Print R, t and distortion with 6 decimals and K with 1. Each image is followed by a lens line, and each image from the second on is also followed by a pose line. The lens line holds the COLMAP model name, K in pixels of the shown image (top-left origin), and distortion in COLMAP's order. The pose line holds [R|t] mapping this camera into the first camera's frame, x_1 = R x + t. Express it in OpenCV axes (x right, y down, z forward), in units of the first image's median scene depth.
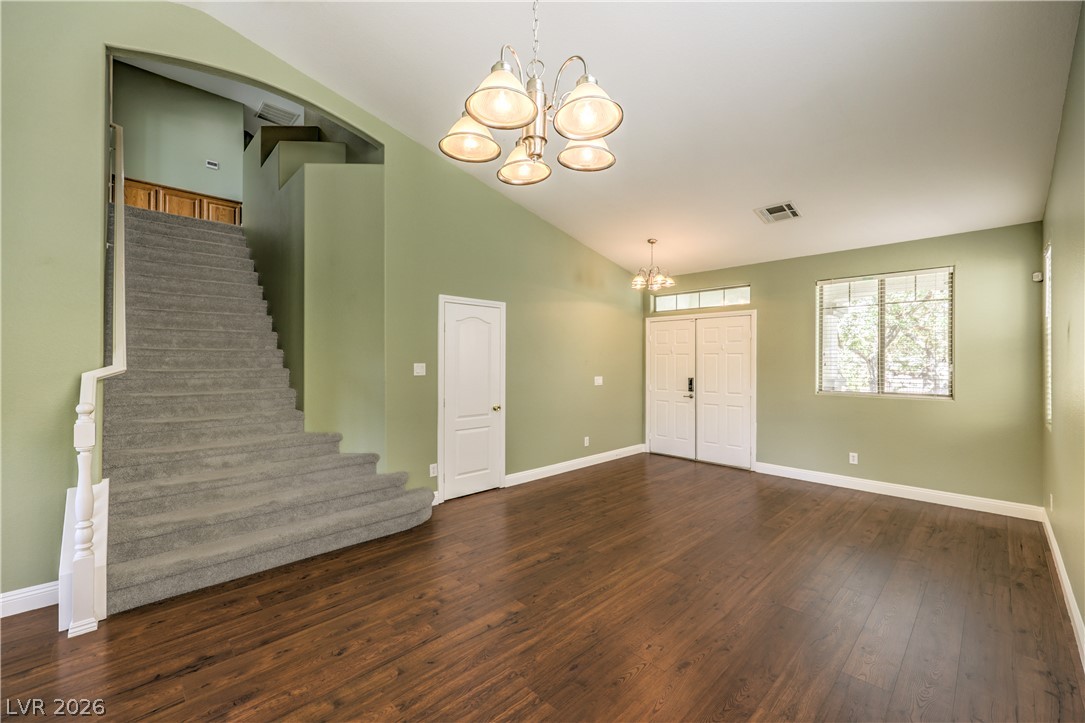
lens RADIAL K [[443.9, 0, 548.9], [0, 443.9, 357.5], [0, 0, 1]] dist [0.000063, -0.000325]
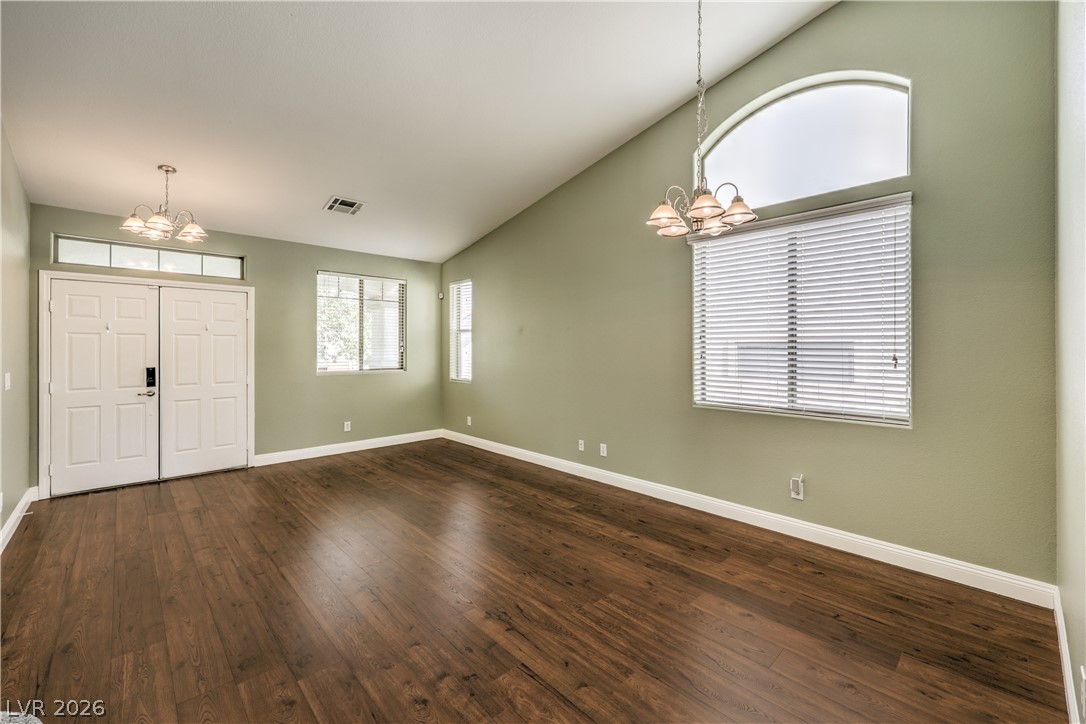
lens RADIAL K [[440.3, 0, 568.4], [0, 440.3, 344.5], [0, 0, 1]] dist [-0.000376, -0.000133]
pose [[-0.009403, 0.002348, 0.999953, -0.539827], [-0.007829, 0.999966, -0.002421, 0.006958], [-0.999925, -0.007852, -0.009384, 0.456468]]
